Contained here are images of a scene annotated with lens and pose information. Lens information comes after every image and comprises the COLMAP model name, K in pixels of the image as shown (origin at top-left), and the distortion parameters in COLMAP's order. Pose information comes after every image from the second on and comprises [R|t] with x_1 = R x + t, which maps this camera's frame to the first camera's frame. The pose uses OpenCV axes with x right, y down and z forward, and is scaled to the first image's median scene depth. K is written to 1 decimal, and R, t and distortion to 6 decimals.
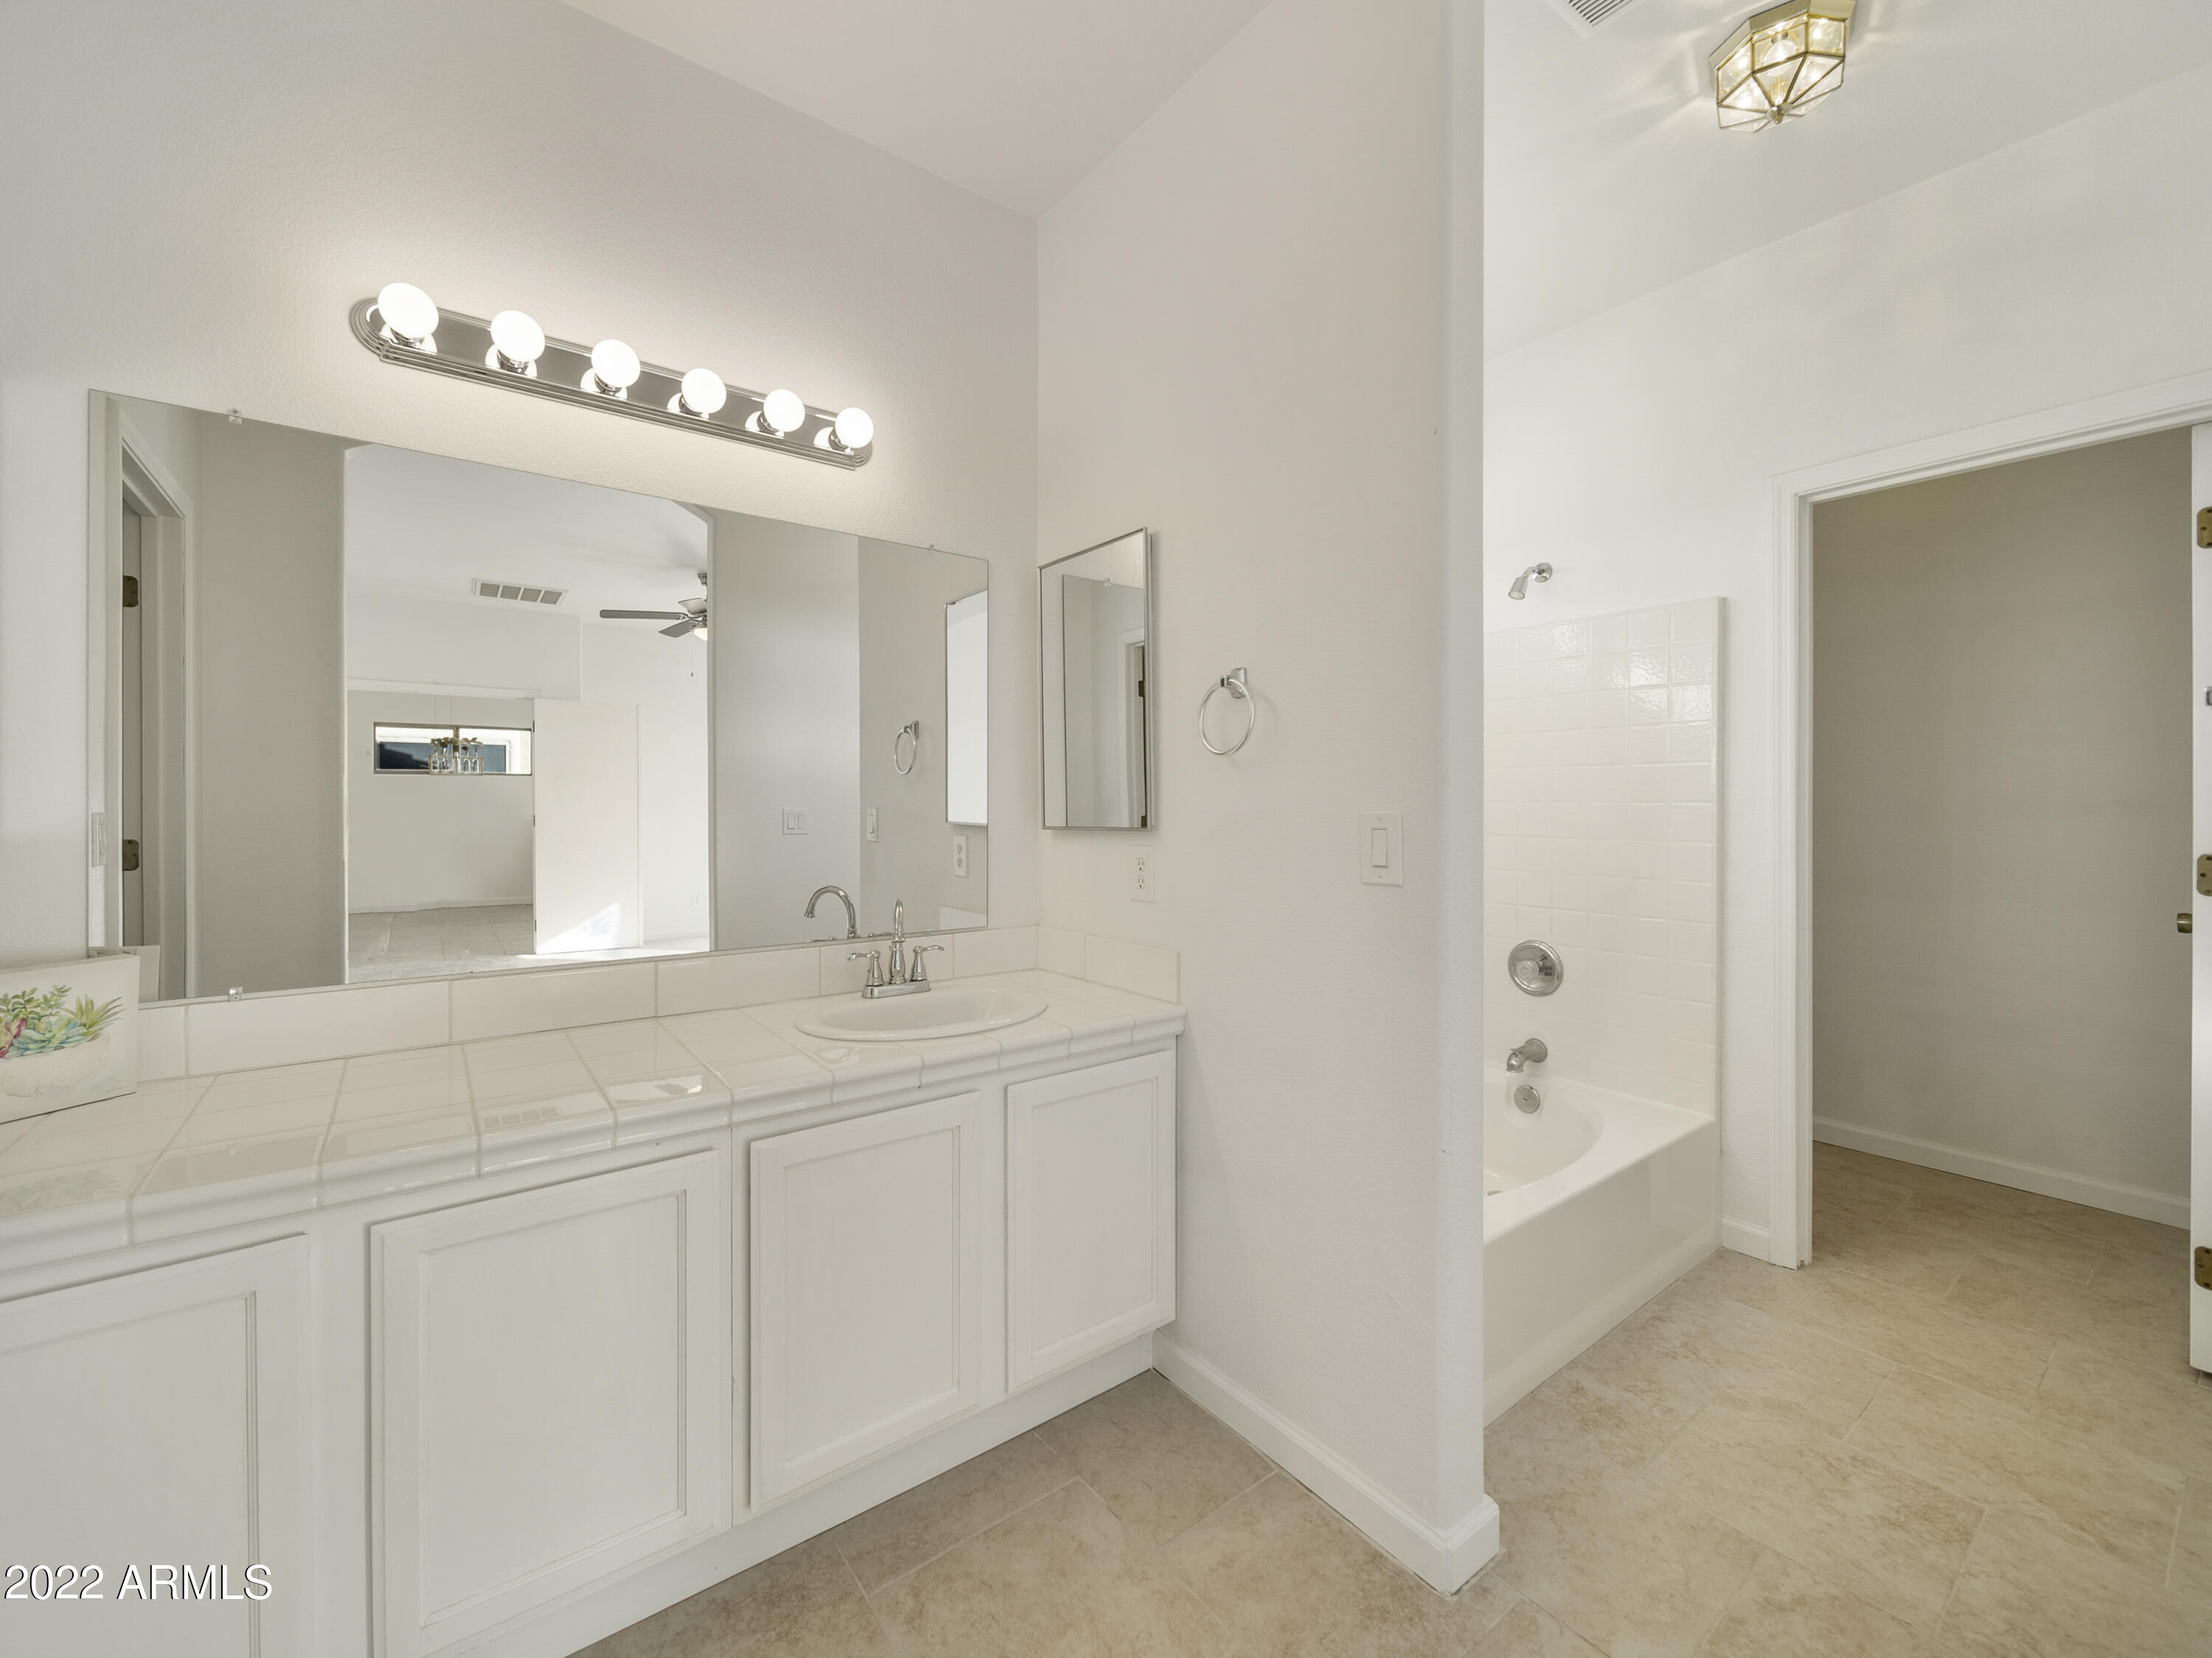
lens RADIAL K [[895.8, 0, 1106.6], [0, 895.8, 821.5], [0, 0, 1]] dist [-0.000887, -0.000041]
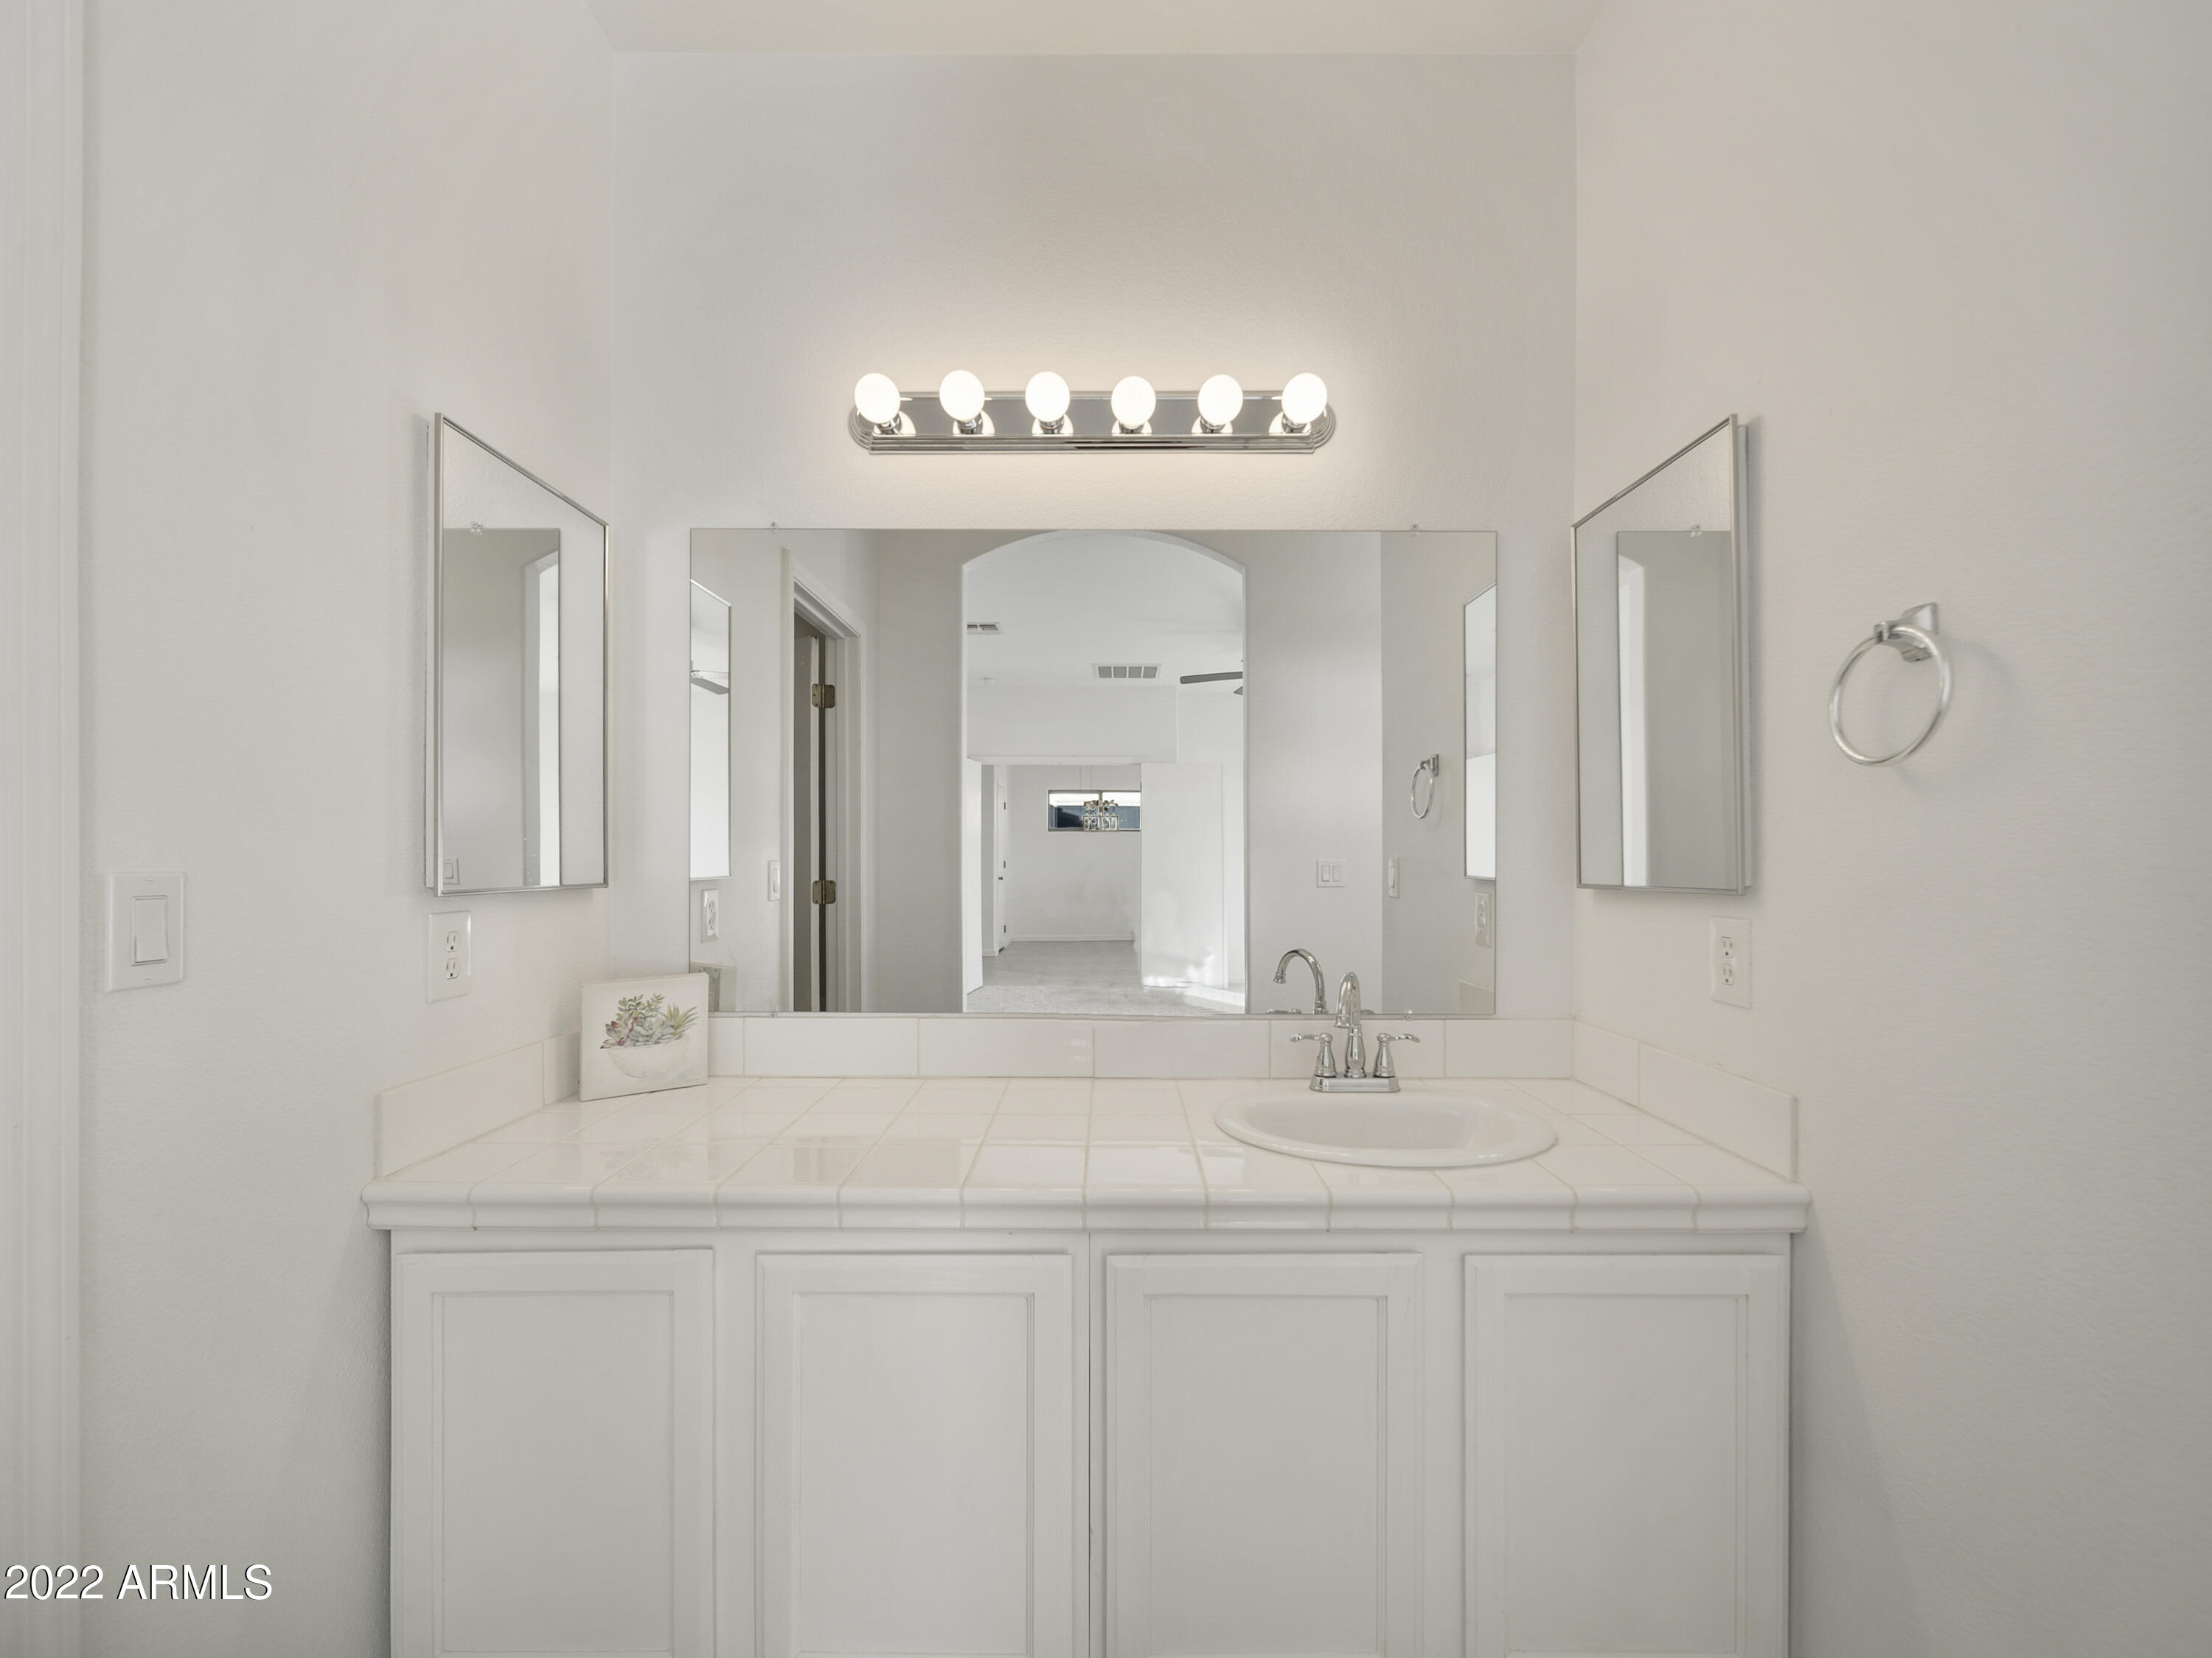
lens RADIAL K [[899.1, 0, 1106.6], [0, 899.1, 860.6], [0, 0, 1]] dist [-0.000115, -0.000007]
pose [[0.795953, 0.003293, -0.605349, 0.075991], [-0.012120, 0.999871, -0.010498, -0.001165], [0.605236, 0.015693, 0.795891, 0.226912]]
